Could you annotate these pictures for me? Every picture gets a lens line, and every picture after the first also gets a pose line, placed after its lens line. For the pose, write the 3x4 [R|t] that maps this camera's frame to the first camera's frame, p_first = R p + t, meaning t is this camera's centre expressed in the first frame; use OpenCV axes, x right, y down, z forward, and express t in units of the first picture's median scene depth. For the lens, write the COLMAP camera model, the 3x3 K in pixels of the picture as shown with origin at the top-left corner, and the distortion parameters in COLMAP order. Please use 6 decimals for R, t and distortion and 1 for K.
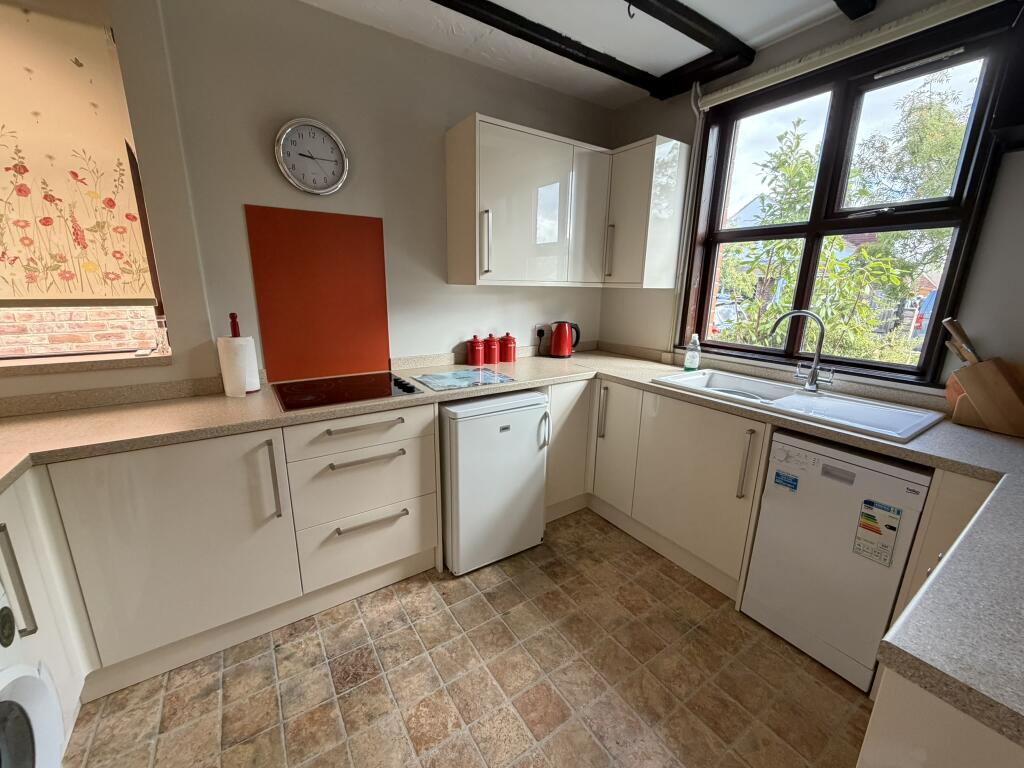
lens RADIAL K [[408.9, 0, 509.5], [0, 408.9, 385.5], [0, 0, 1]] dist [-0.001745, 0.000213]
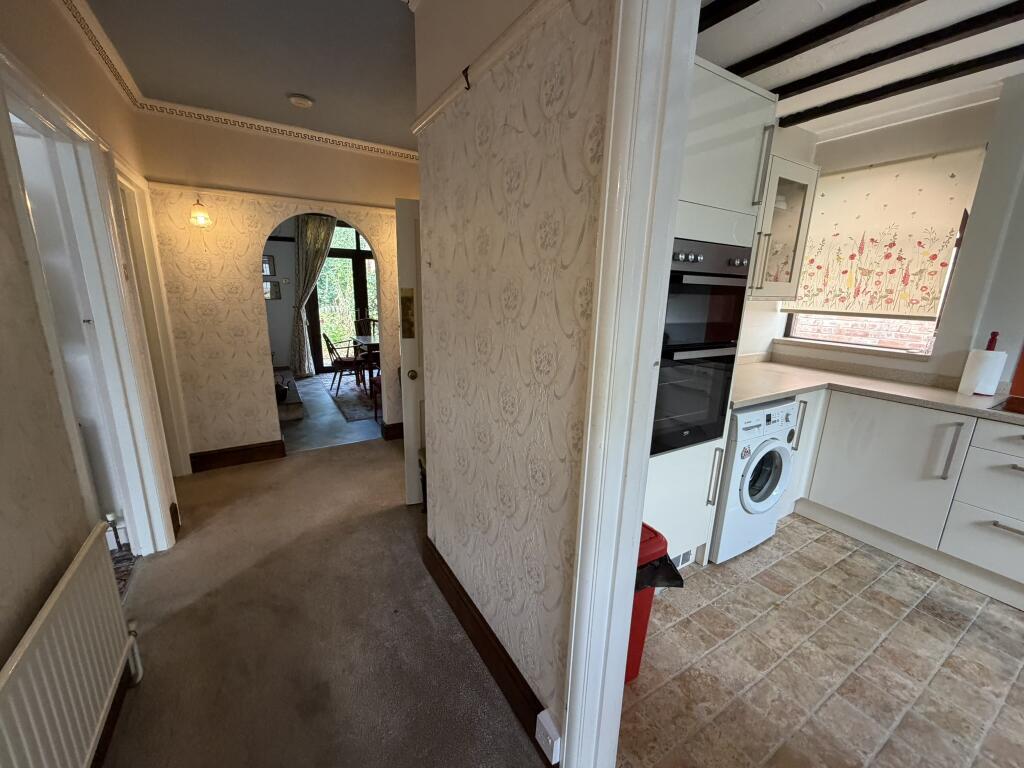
lens RADIAL K [[408.9, 0, 509.5], [0, 408.9, 385.5], [0, 0, 1]] dist [-0.001745, 0.000213]
pose [[-0.042097, 0.217059, -0.975250, 0.763545], [-0.265041, 0.938718, 0.220369, 0.116413], [0.963318, 0.267759, 0.018012, -0.501068]]
